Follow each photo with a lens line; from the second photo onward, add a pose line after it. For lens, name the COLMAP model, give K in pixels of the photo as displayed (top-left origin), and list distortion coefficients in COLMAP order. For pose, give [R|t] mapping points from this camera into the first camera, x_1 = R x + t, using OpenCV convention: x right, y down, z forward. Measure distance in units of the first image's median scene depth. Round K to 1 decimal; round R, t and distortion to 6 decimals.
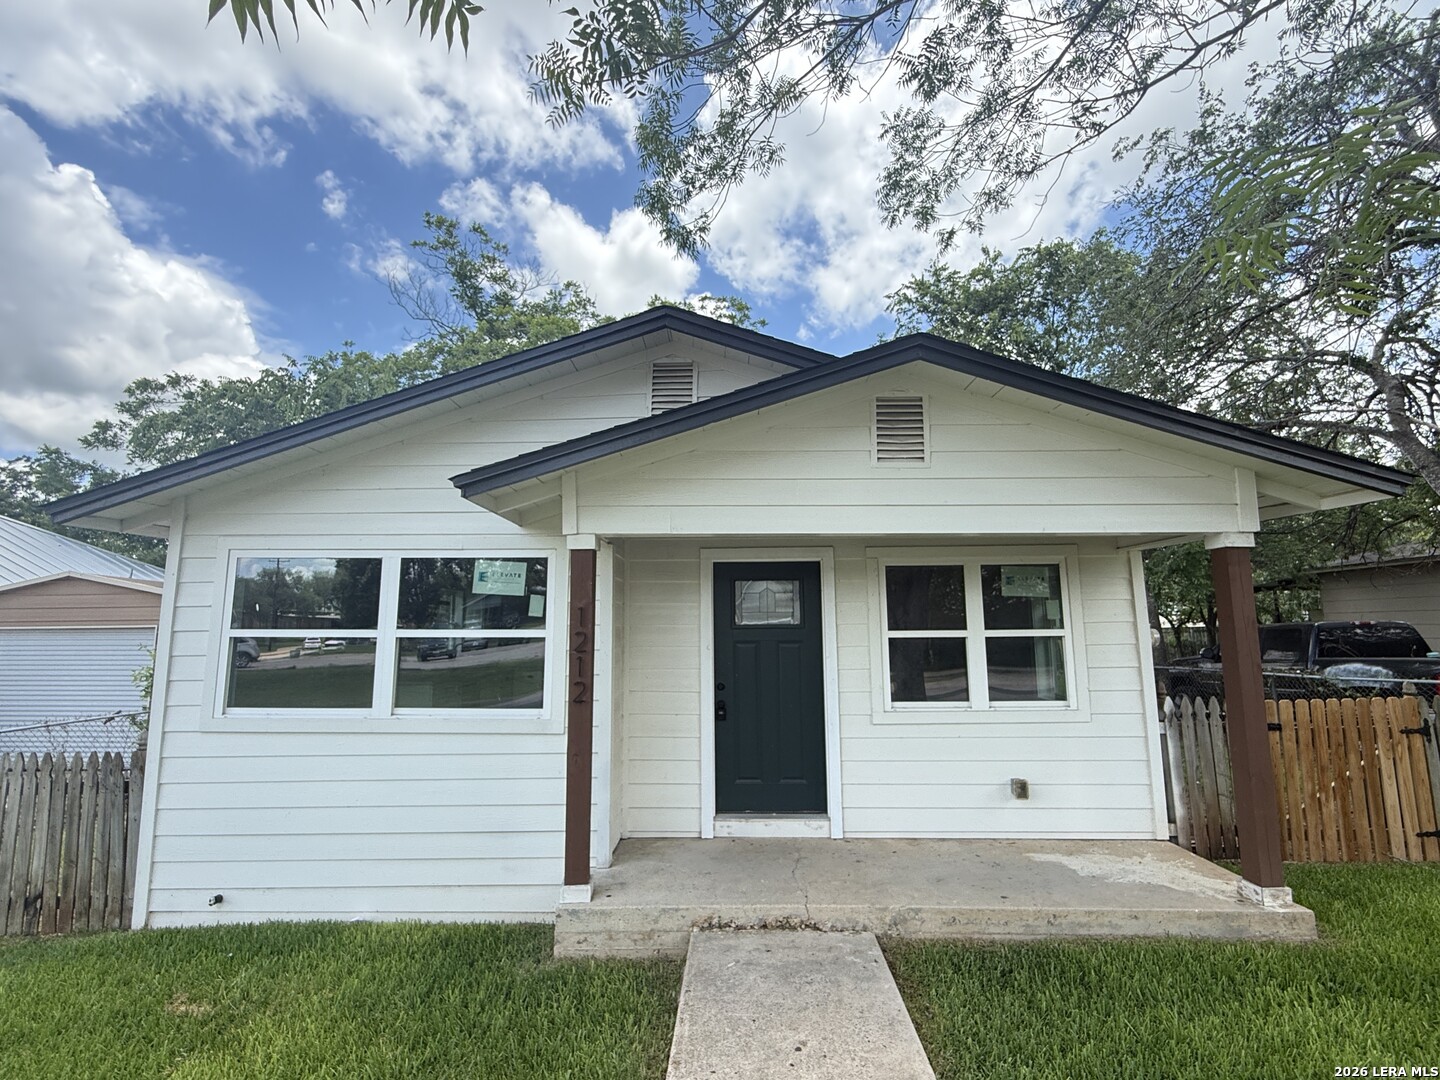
lens RADIAL K [[656.2, 0, 722.4], [0, 656.2, 543.7], [0, 0, 1]] dist [-0.000075, -0.000245]
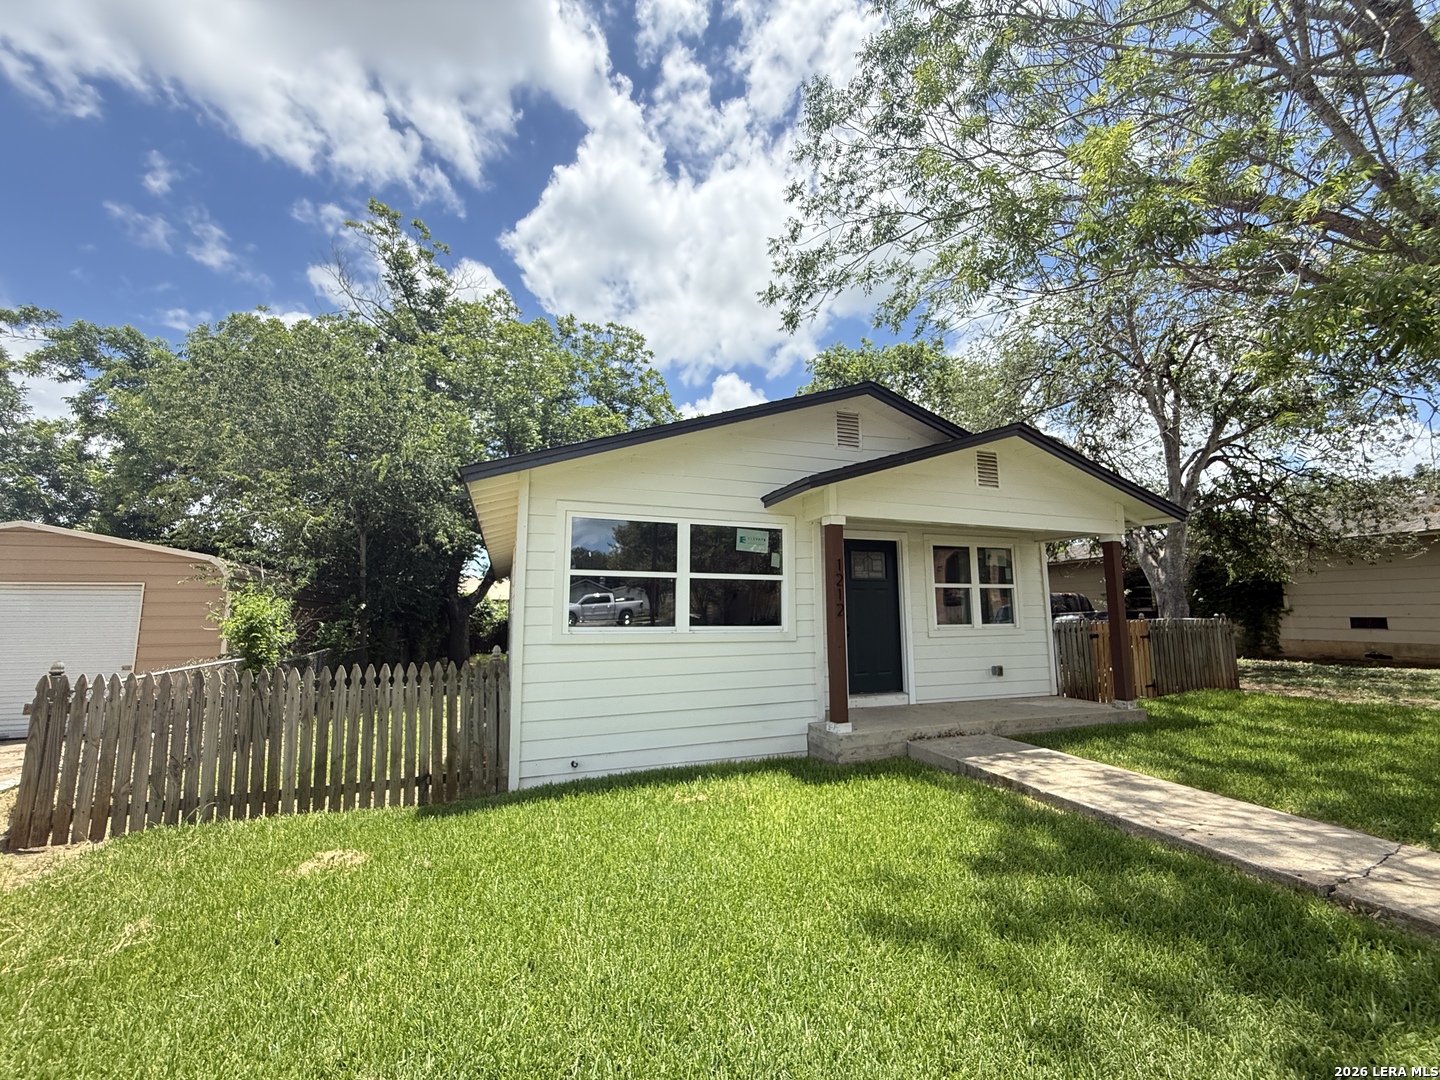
lens RADIAL K [[578.2, 0, 722.9], [0, 578.2, 542.2], [0, 0, 1]] dist [-0.000903, 0.000306]
pose [[0.931243, 0.046254, 0.361451, -0.877675], [-0.047652, 0.998851, -0.005049, 0.064594], [-0.361269, -0.012522, 0.932377, -0.217537]]
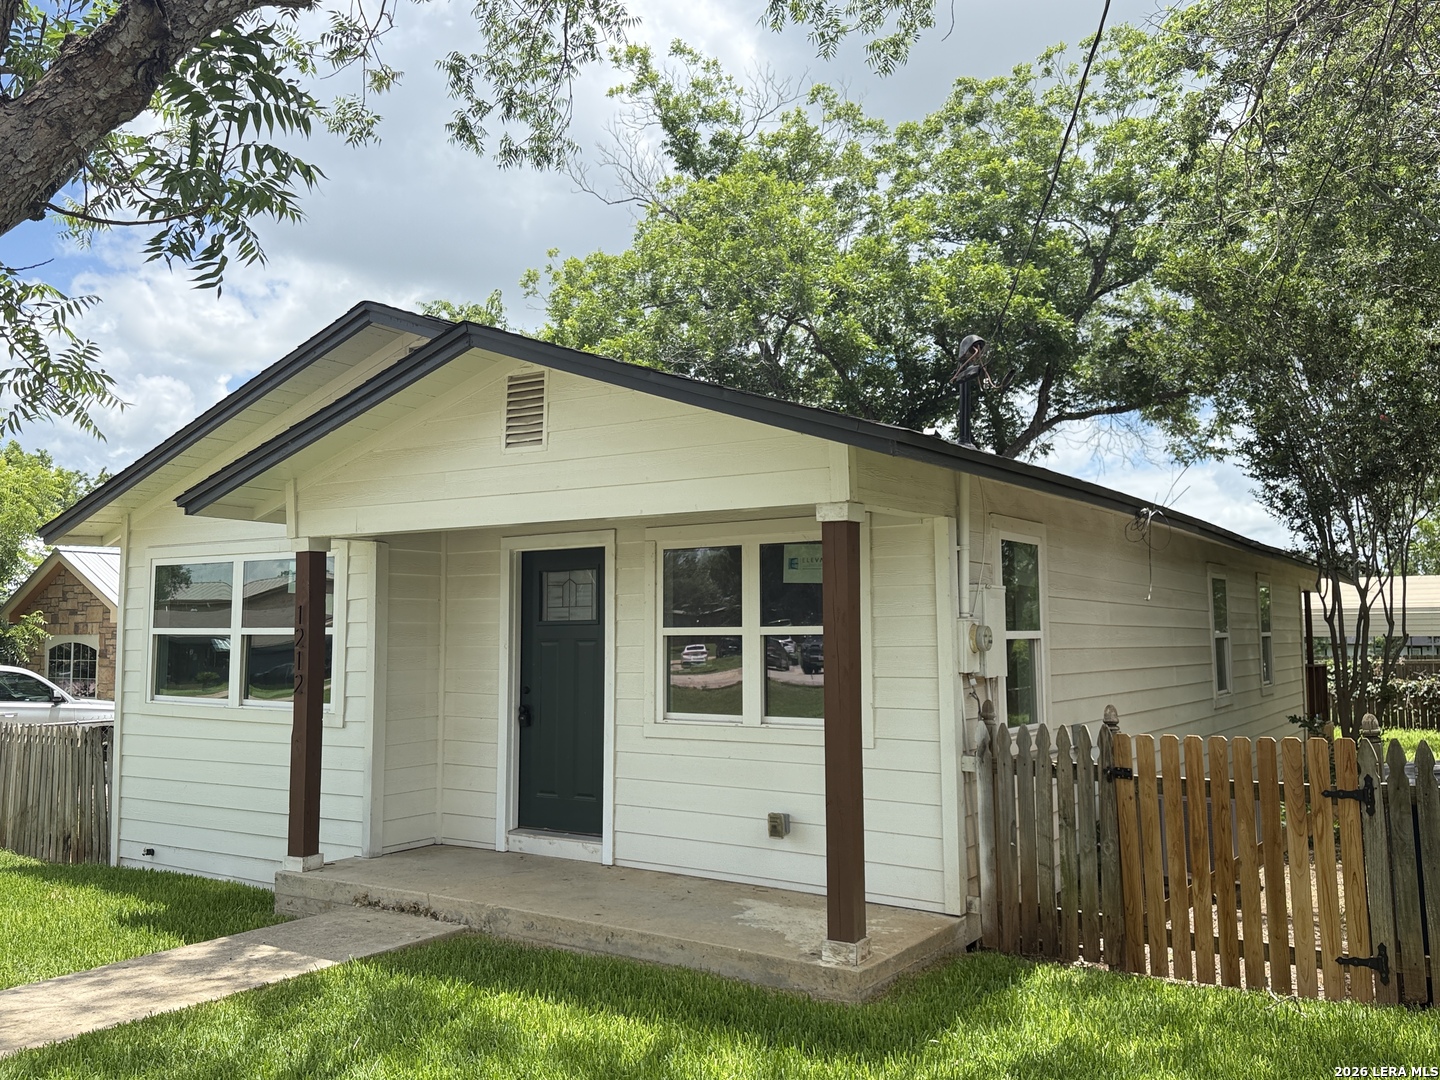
lens RADIAL K [[1180.3, 0, 724.2], [0, 1180.3, 535.3], [0, 0, 1]] dist [0.124008, -0.201812]
pose [[0.841925, -0.041999, -0.537958, 1.226077], [0.068482, 0.997221, 0.029323, -0.024915], [0.535232, -0.061528, 0.842462, -0.234013]]
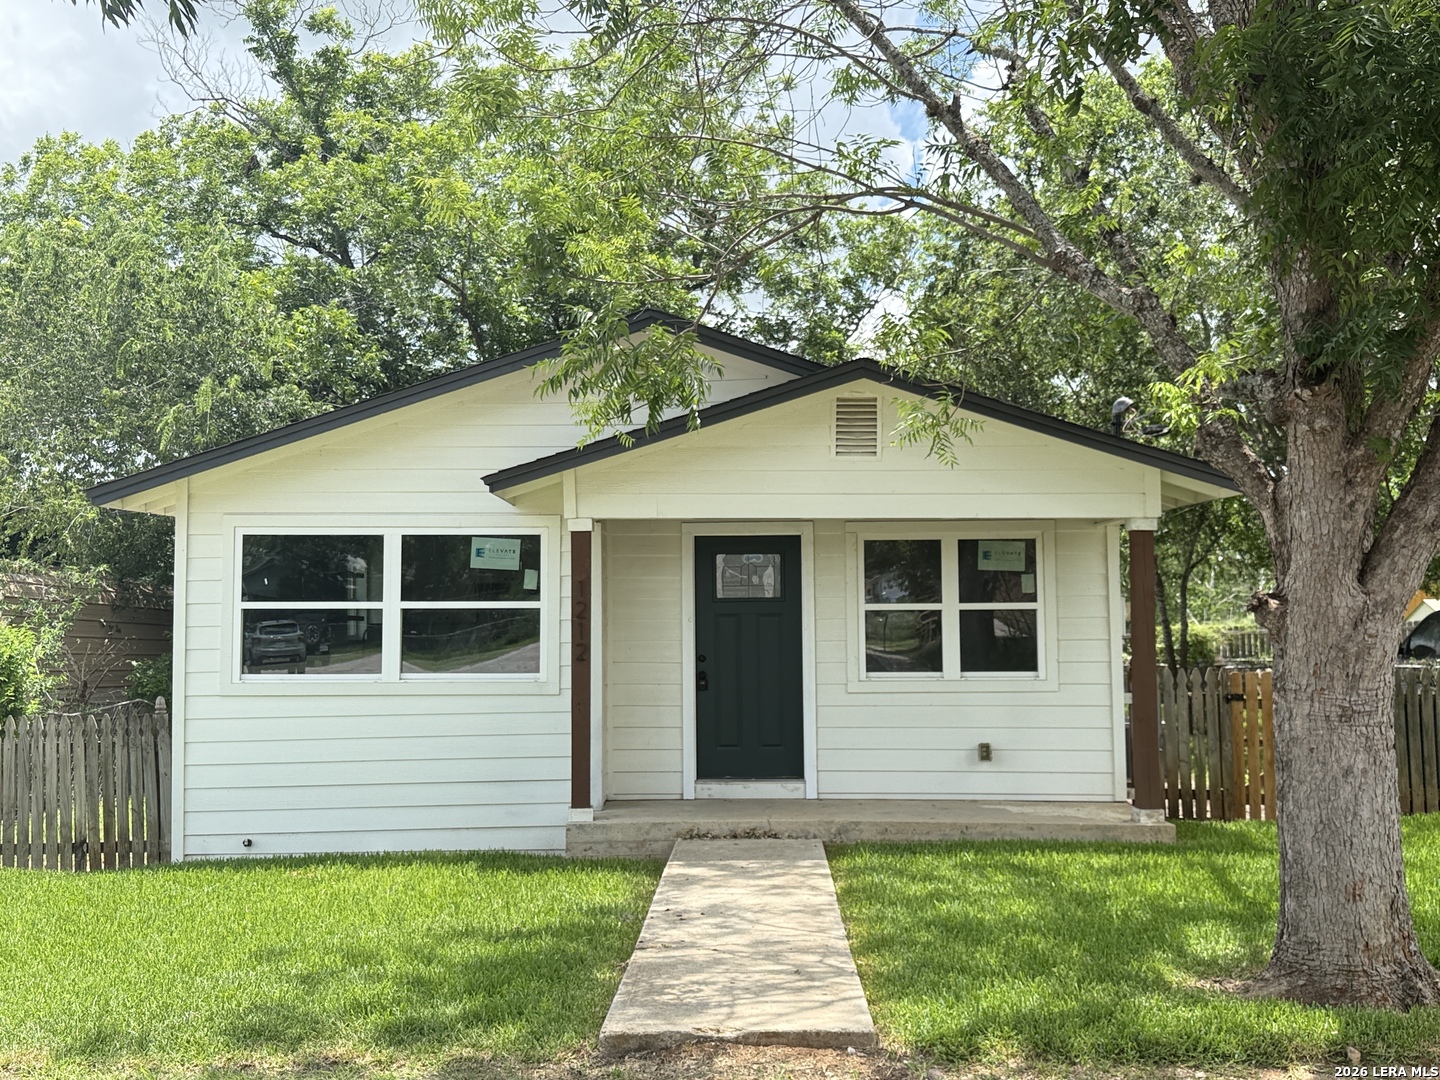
lens RADIAL K [[1436.7, 0, 714.6], [0, 1436.7, 538.7], [0, 0, 1]] dist [0.103308, -0.010256]
pose [[0.999994, 0.000442, -0.003493, 0.027677], [-0.000200, 0.997632, 0.068780, -0.133452], [0.003515, -0.068779, 0.997626, -1.340280]]
